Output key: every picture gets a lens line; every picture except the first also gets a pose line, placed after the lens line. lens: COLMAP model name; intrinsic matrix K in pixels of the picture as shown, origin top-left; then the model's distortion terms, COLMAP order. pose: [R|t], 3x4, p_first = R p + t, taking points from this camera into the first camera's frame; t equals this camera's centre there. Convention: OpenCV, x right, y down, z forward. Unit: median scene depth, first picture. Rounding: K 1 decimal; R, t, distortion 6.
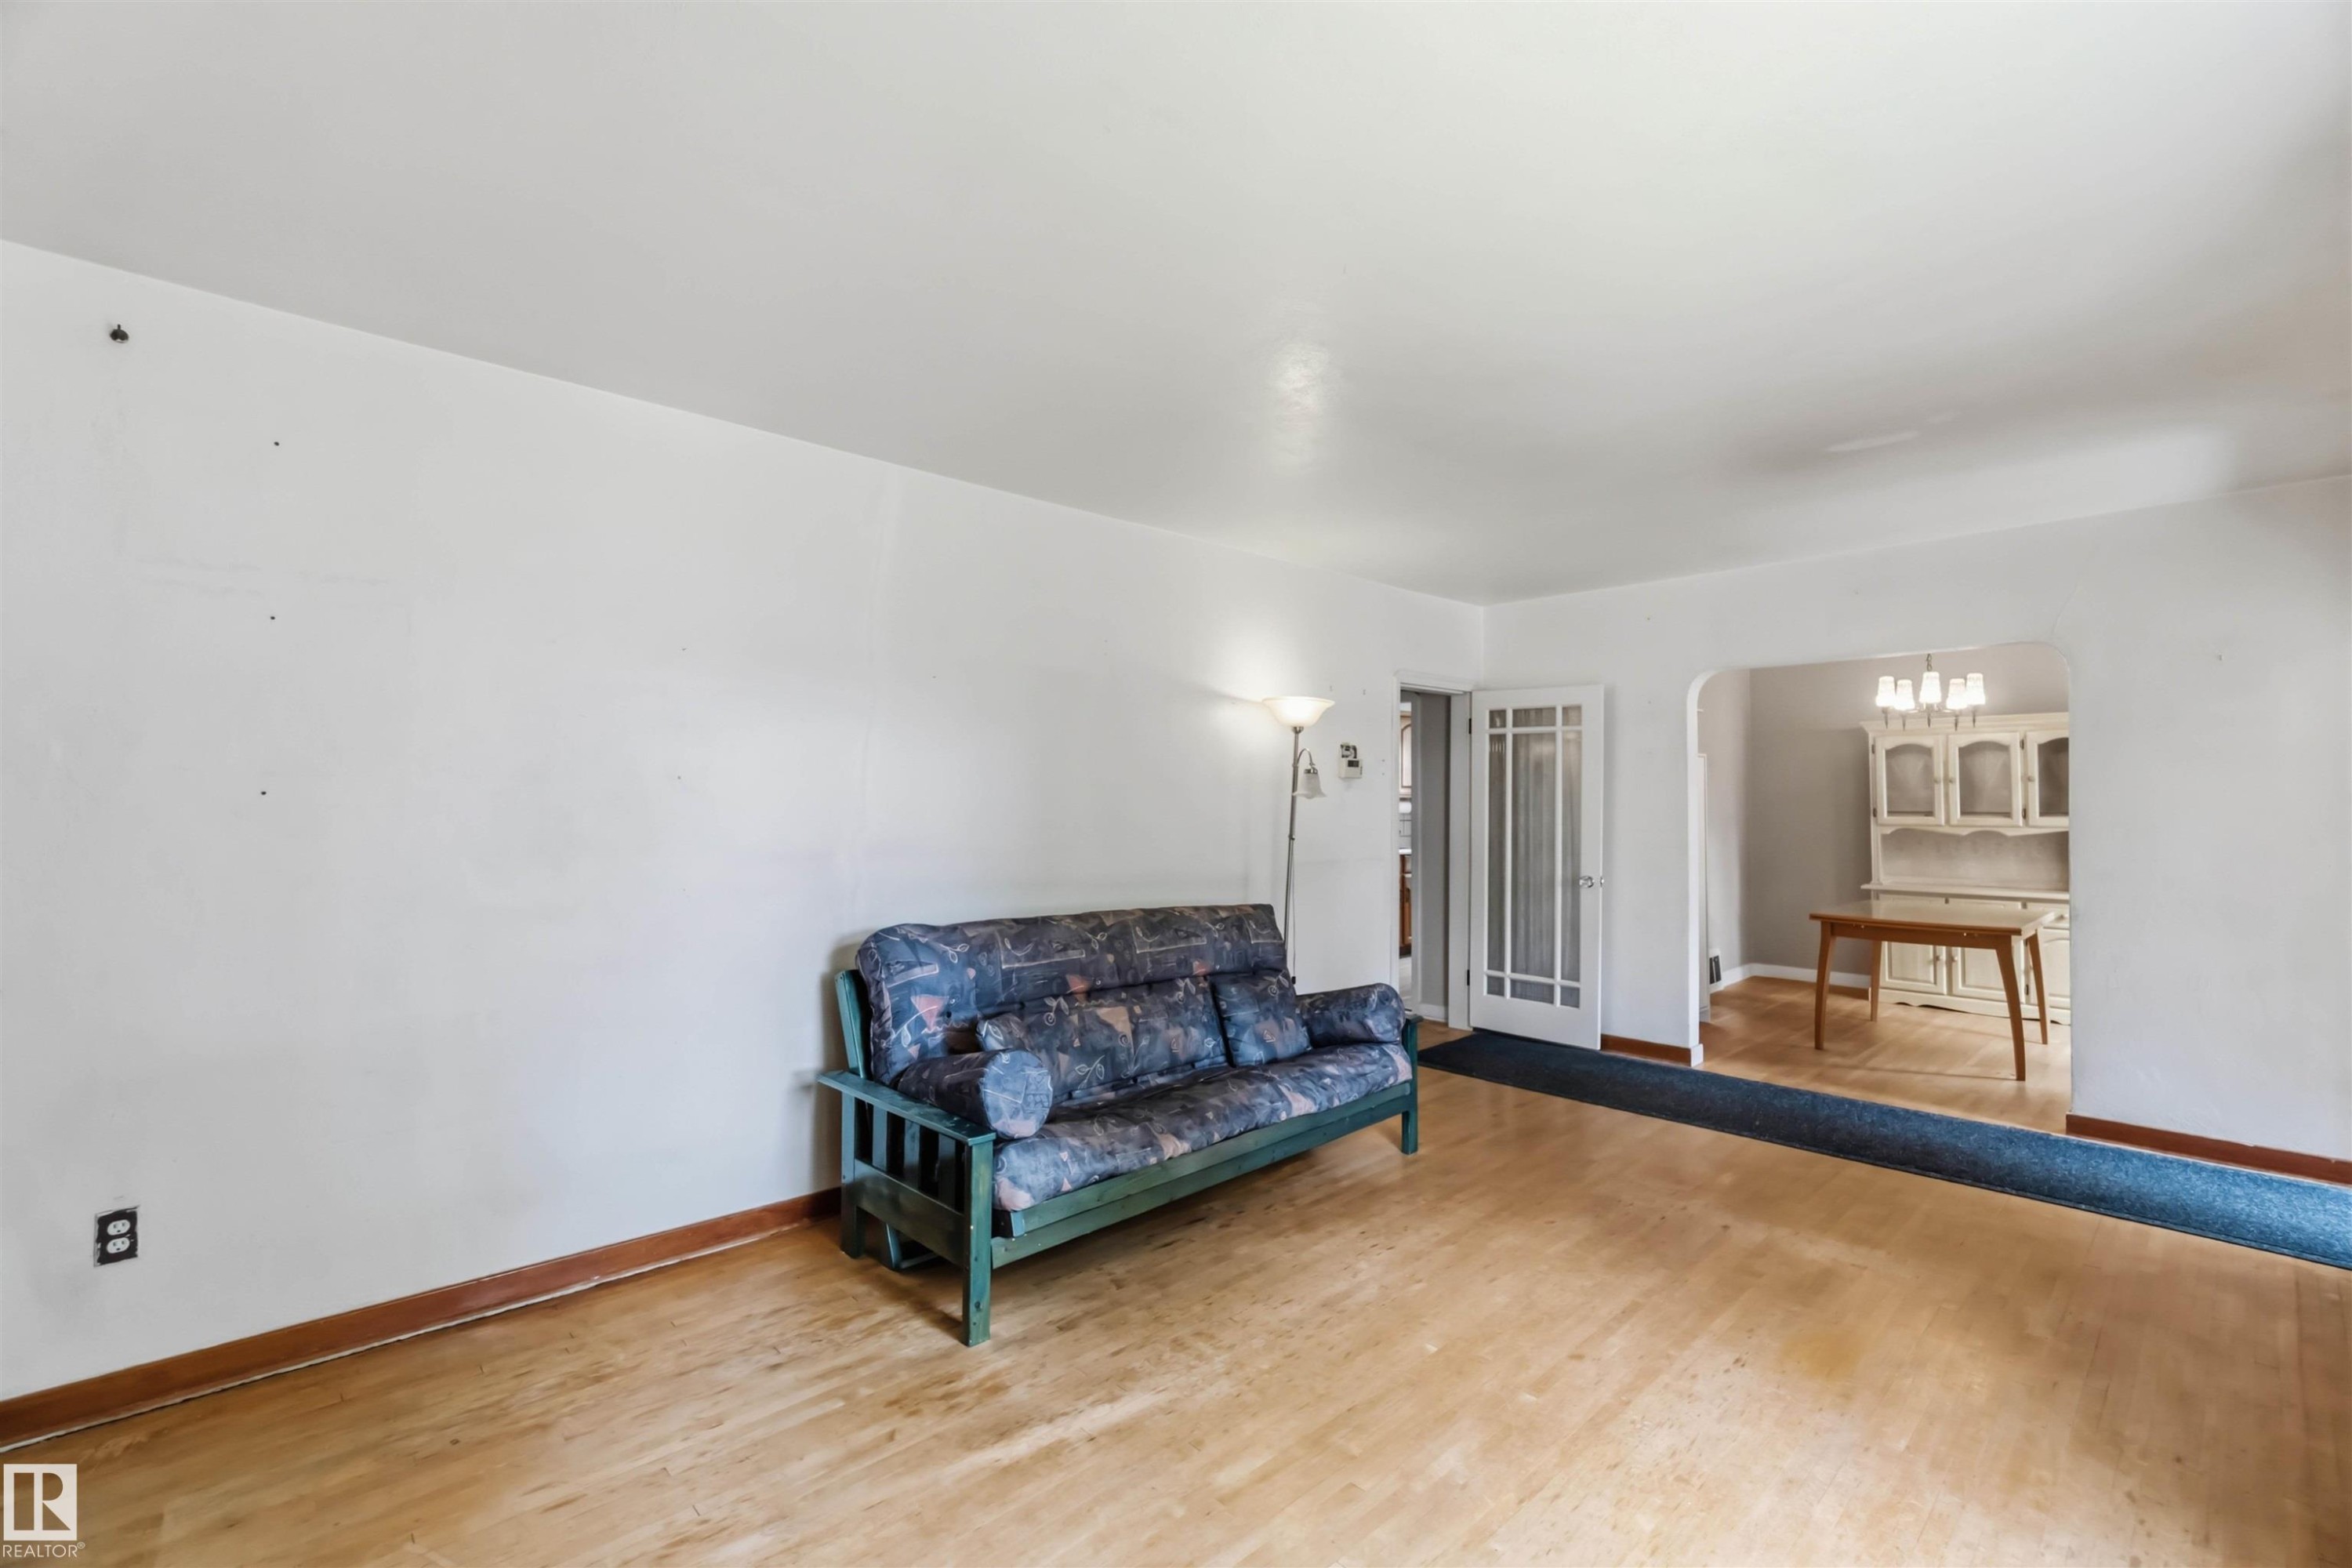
lens RADIAL K [[1018.7, 0, 1168.7], [0, 1018.7, 784.9], [0, 0, 1]] dist [-0.005502, -0.000054]
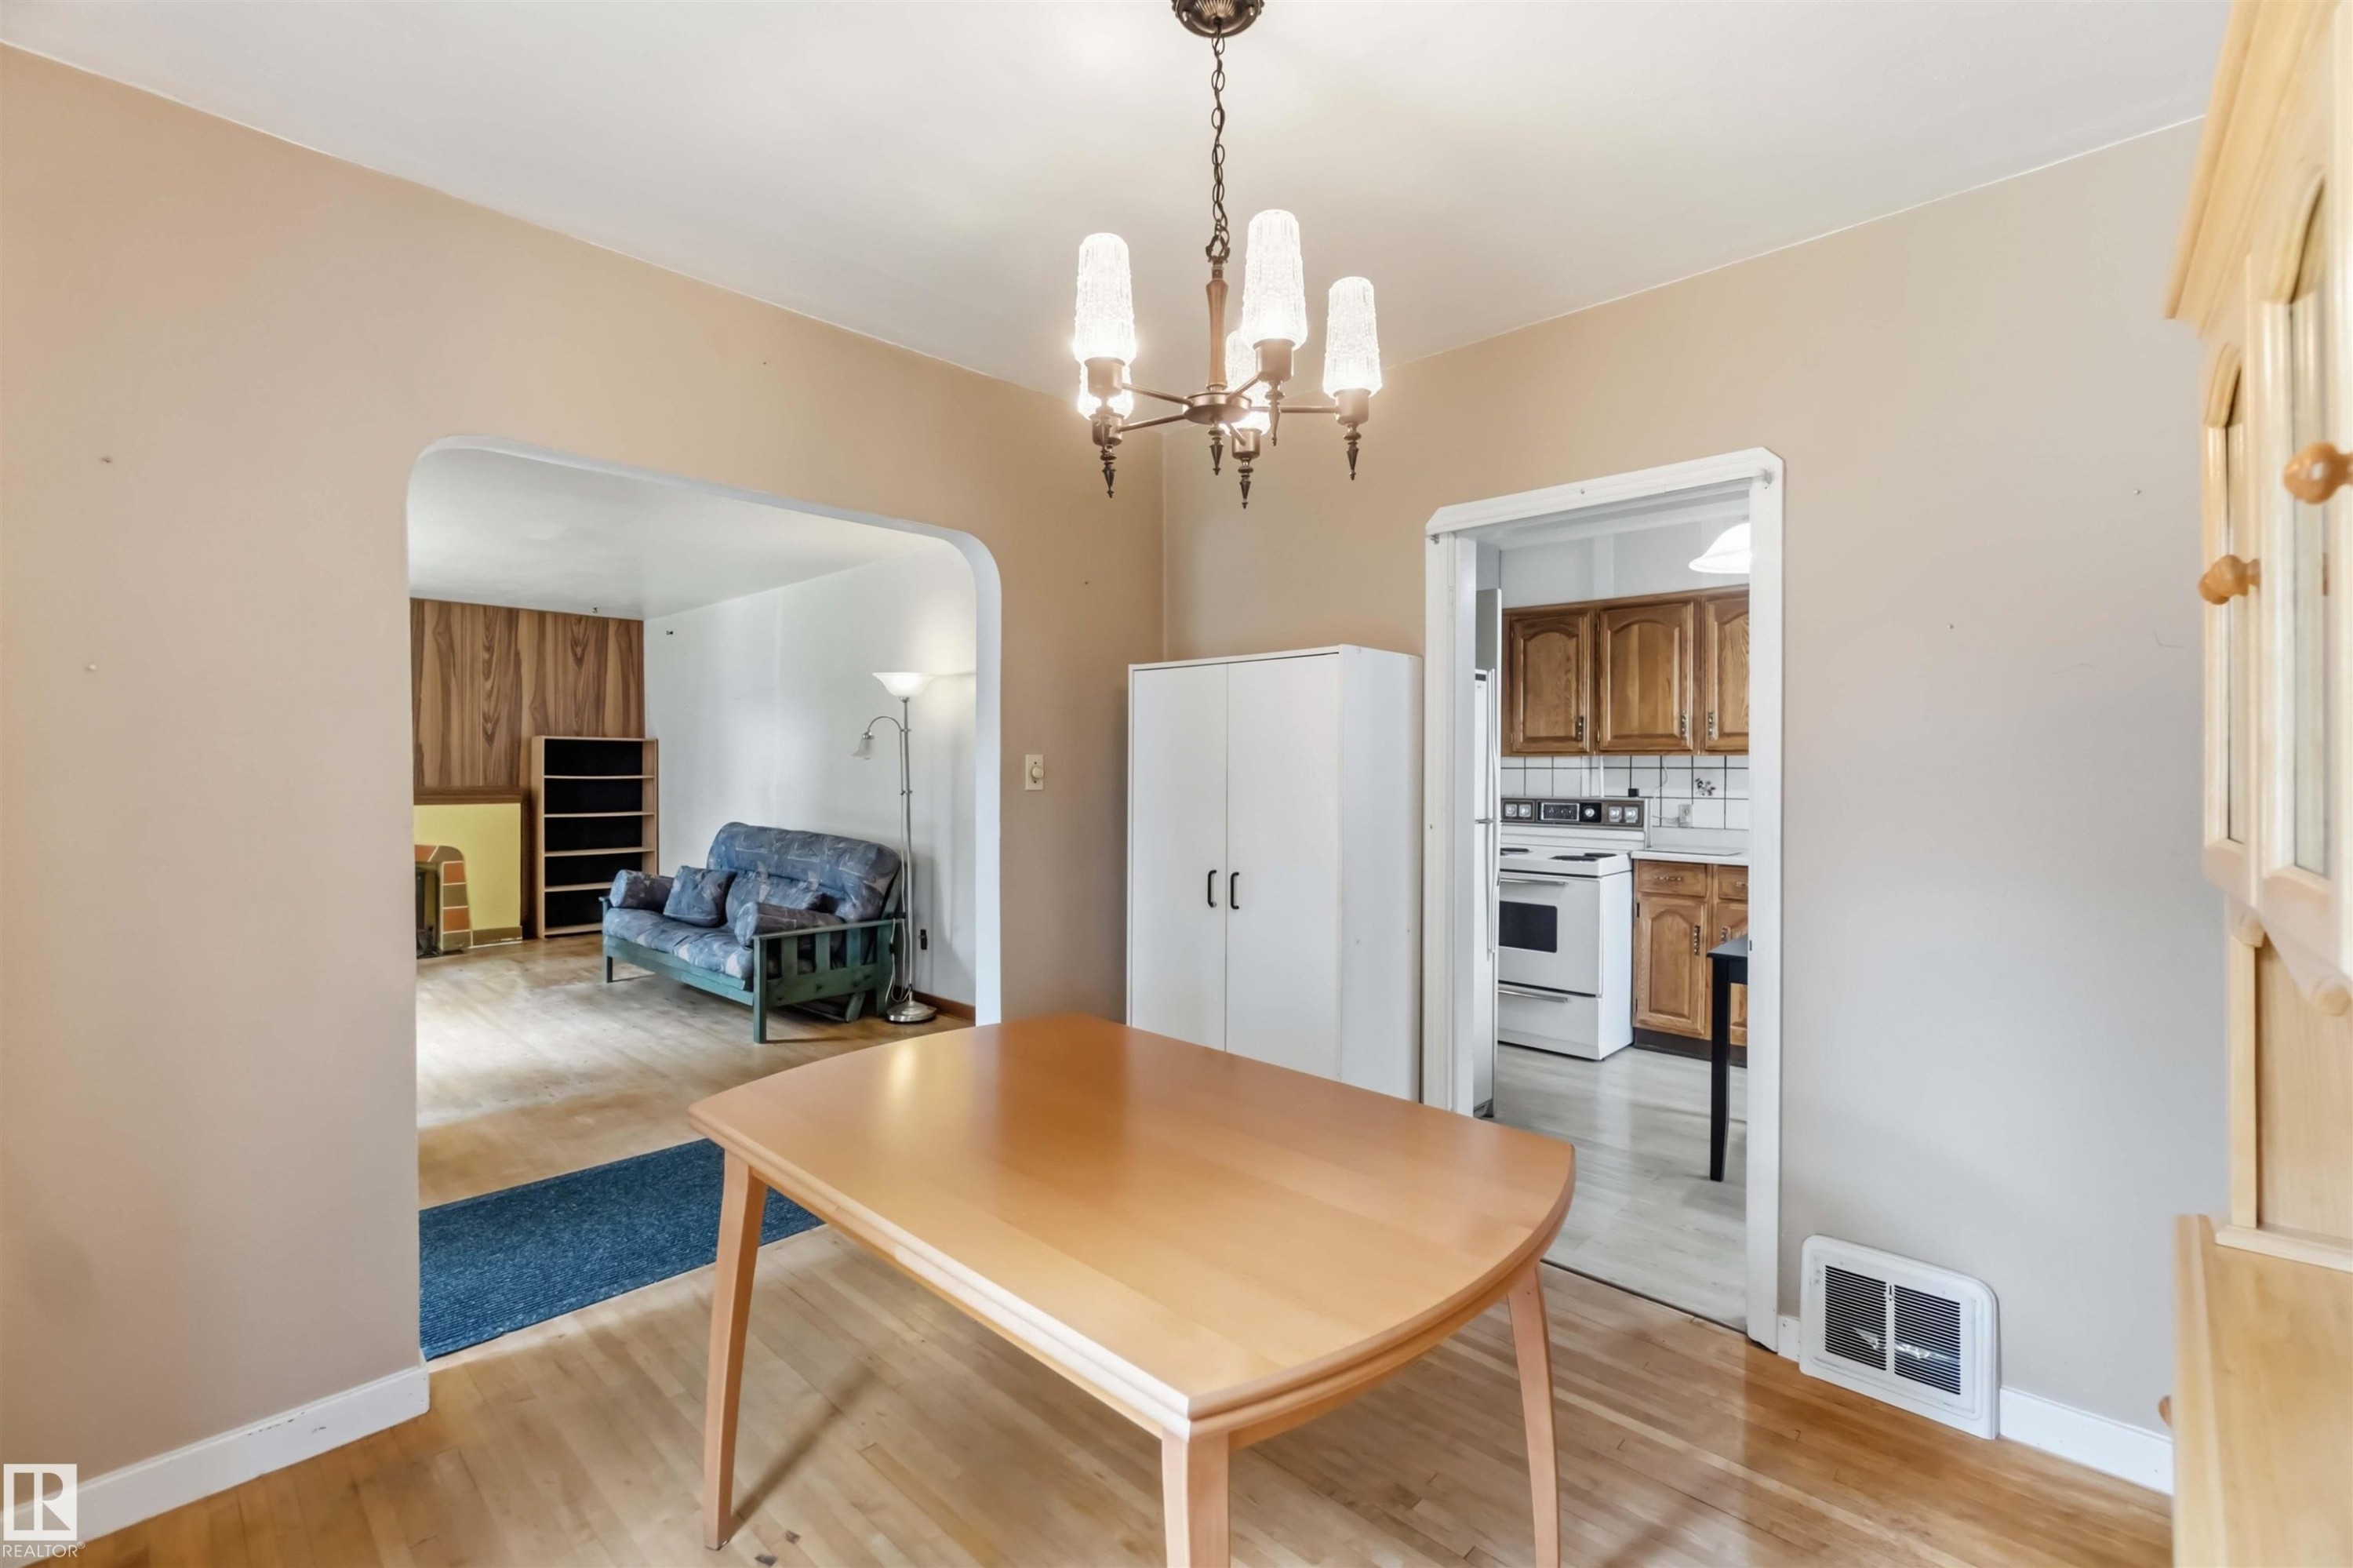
lens RADIAL K [[1019.2, 0, 1174.7], [0, 1019.2, 767.8], [0, 0, 1]] dist [-0.005502, -0.000054]
pose [[0.054367, -0.010193, -0.998469, 1.612888], [0.007661, 0.999923, -0.009791, 0.045539], [0.998492, -0.007117, 0.054441, 1.542839]]
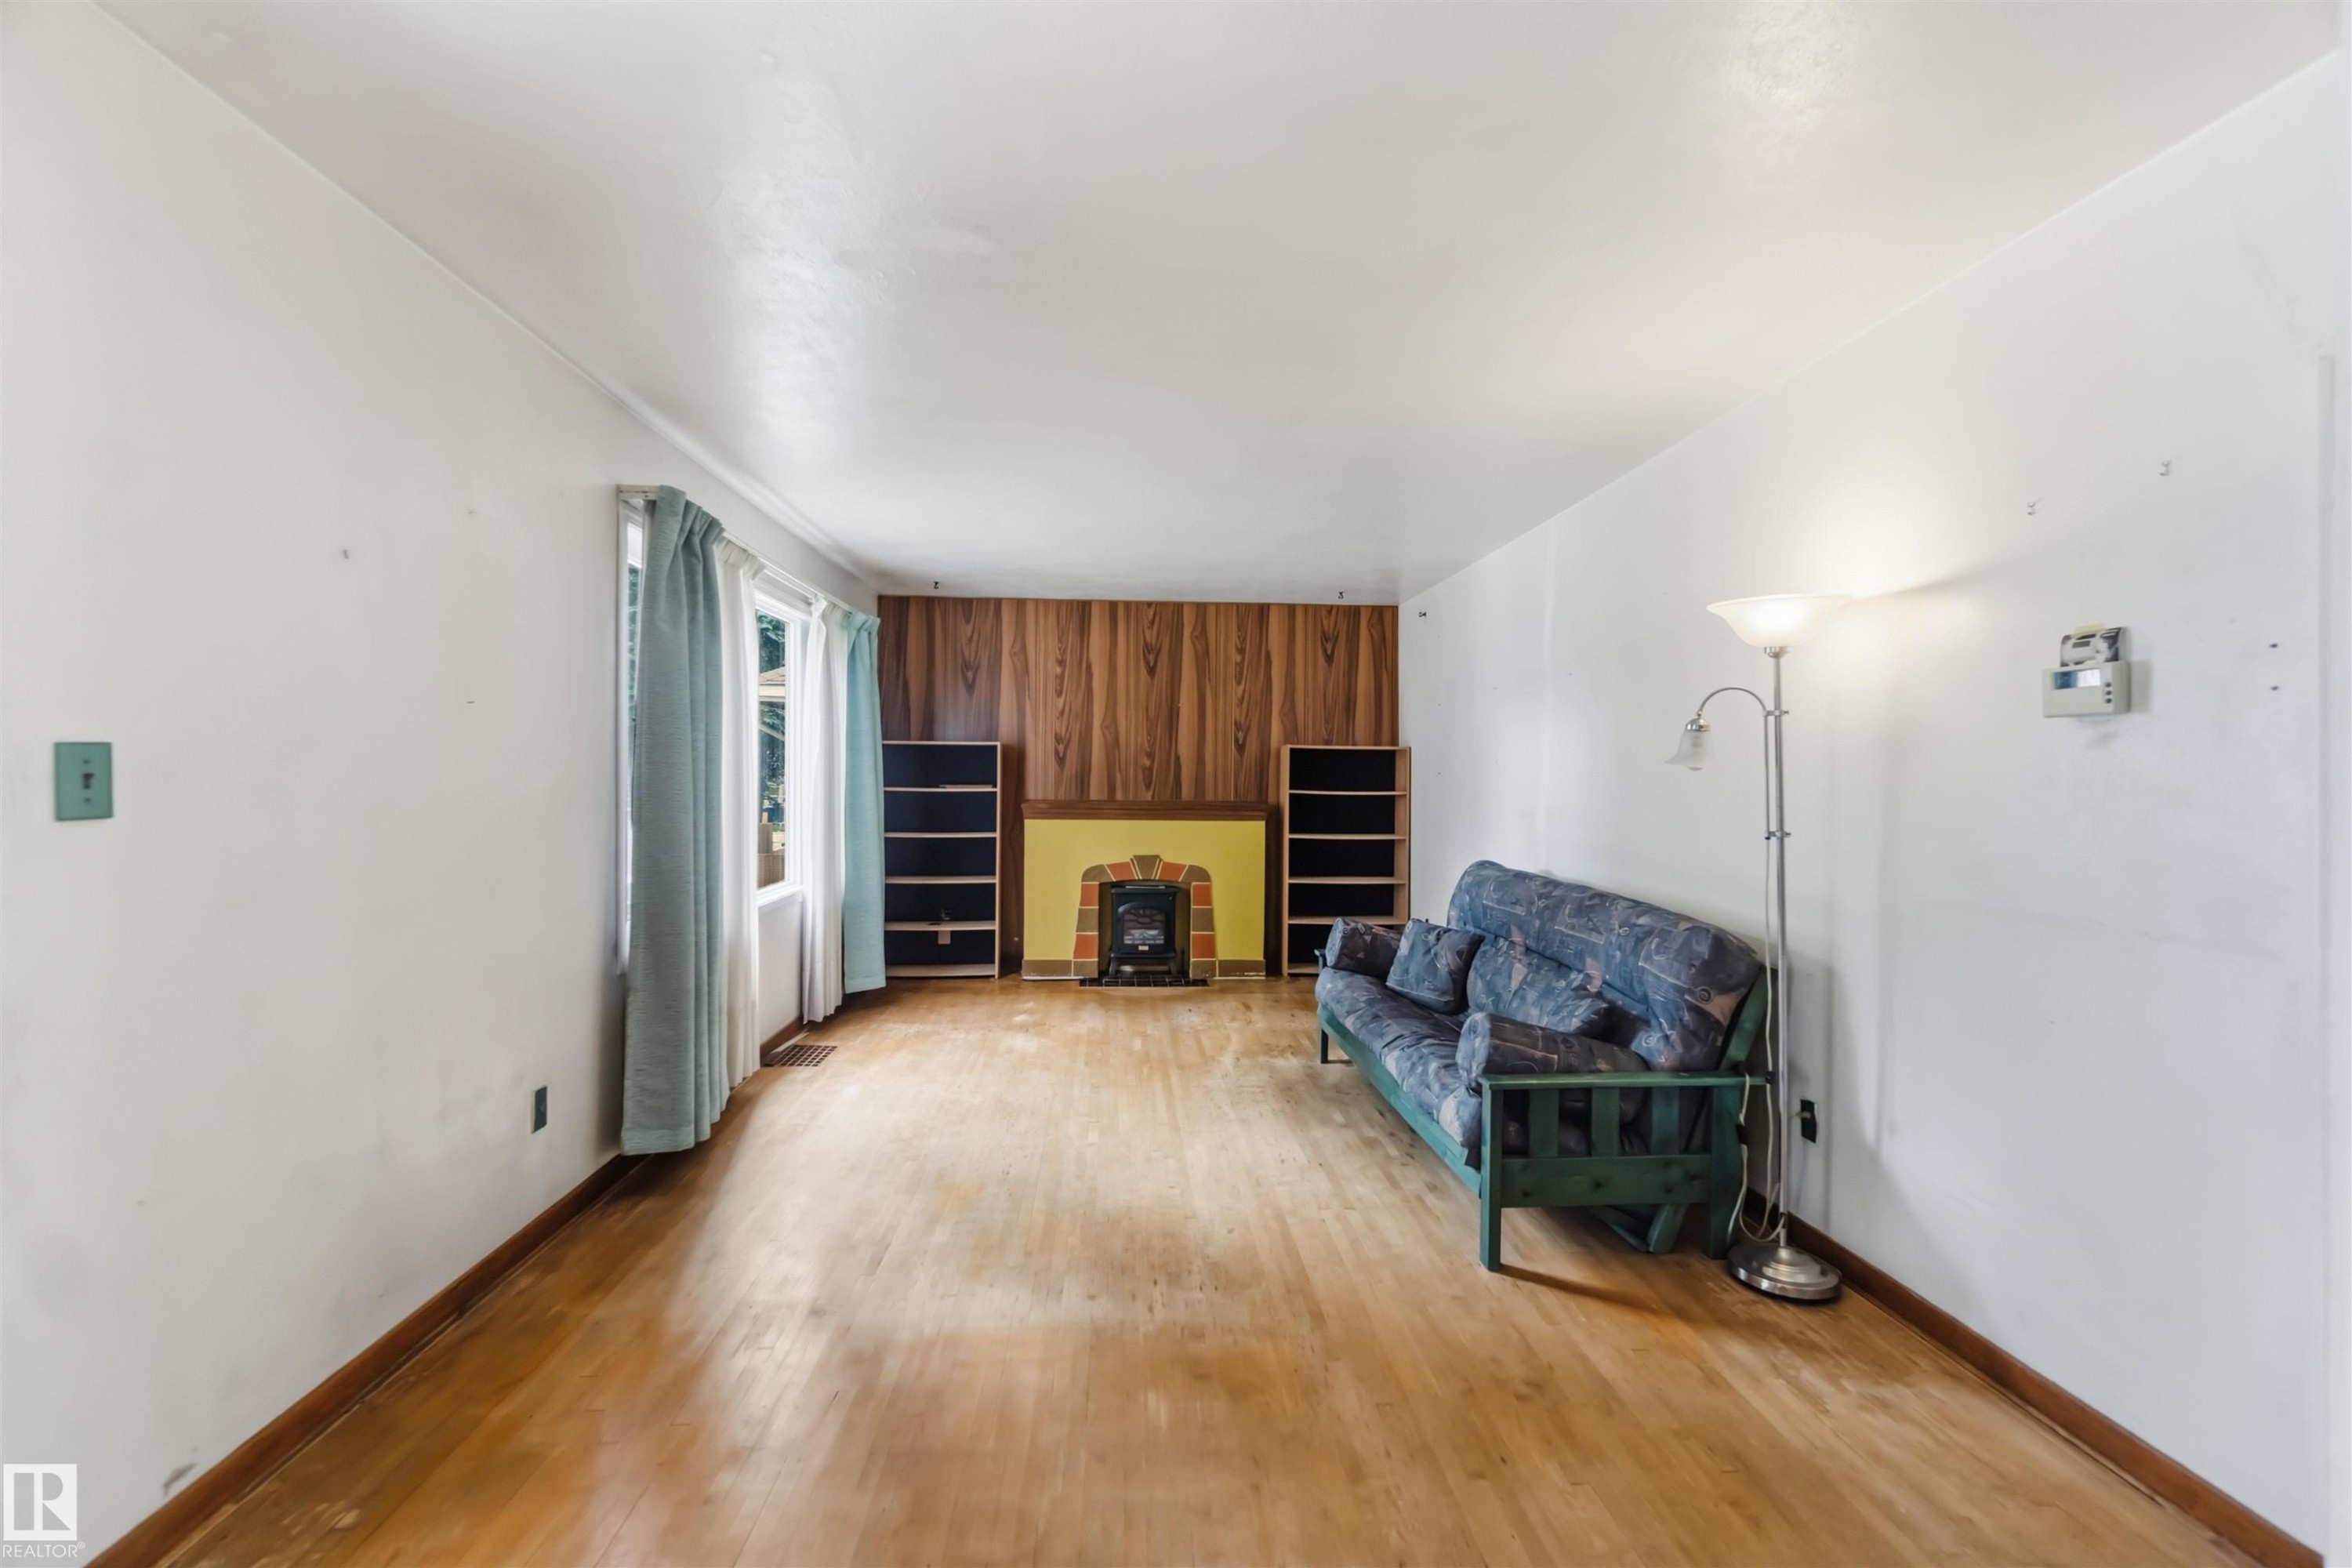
lens RADIAL K [[1018.7, 0, 1172.6], [0, 1018.7, 775.8], [0, 0, 1]] dist [-0.005502, -0.000054]
pose [[-0.642792, -0.018062, -0.765828, 0.990932], [-0.009133, 0.999832, -0.015915, 0.036339], [0.765986, -0.003235, -0.642849, 1.378526]]
